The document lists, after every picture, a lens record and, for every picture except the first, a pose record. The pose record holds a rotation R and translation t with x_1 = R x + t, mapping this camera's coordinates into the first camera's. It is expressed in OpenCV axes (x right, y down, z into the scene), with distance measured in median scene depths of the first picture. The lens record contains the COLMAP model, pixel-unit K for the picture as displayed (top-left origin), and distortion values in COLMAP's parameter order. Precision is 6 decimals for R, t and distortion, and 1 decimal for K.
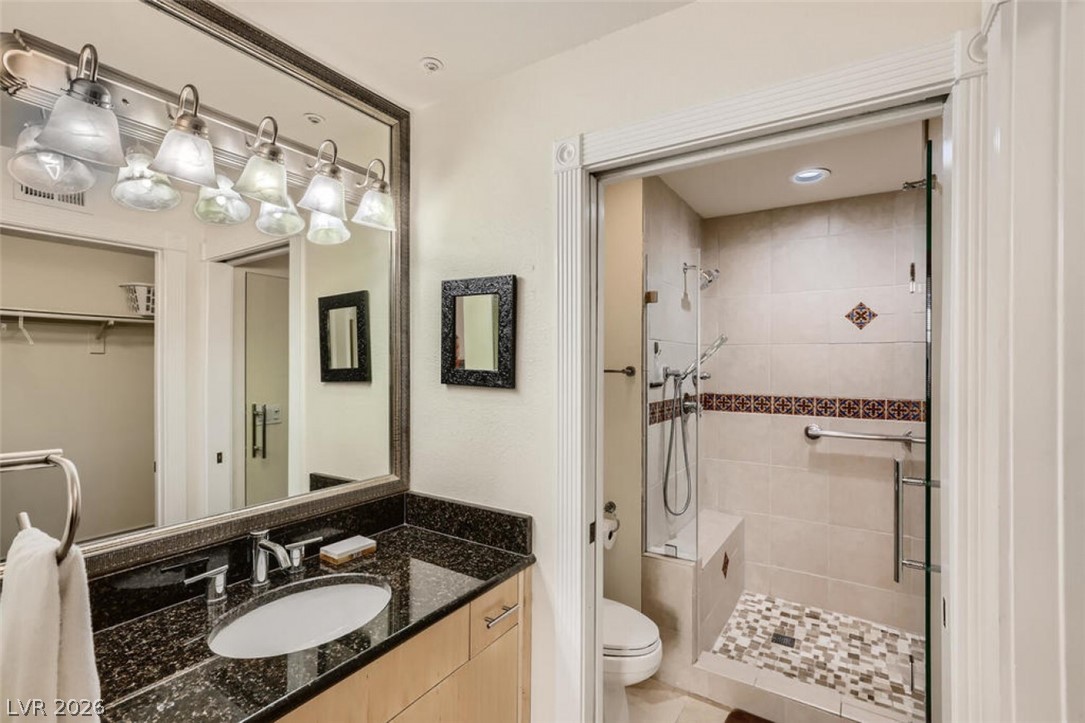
lens RADIAL K [[488.2, 0, 544.2], [0, 488.2, 365.5], [0, 0, 1]] dist [0.001280, 0.000393]
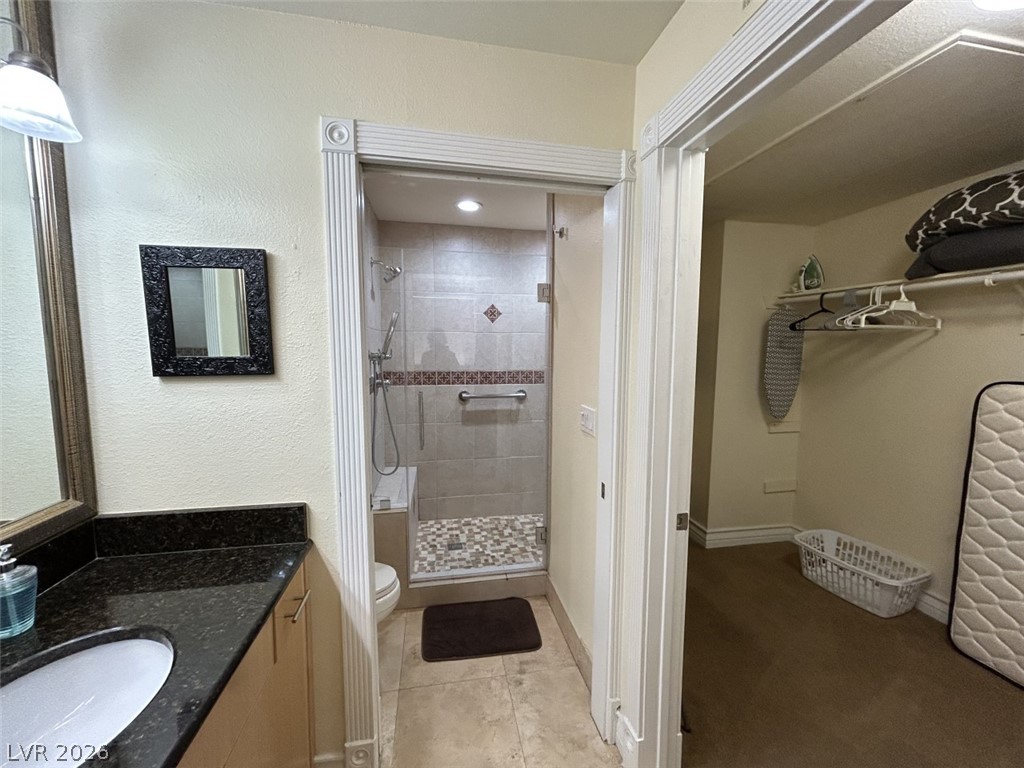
lens RADIAL K [[412.7, 0, 512.0], [0, 412.7, 384.0], [0, 0, 1]] dist [0.000436, 0.000177]
pose [[0.725513, -0.062293, 0.685384, -0.183059], [-0.000298, 0.995867, 0.090828, -0.005657], [-0.688209, -0.066101, 0.722495, 0.076601]]
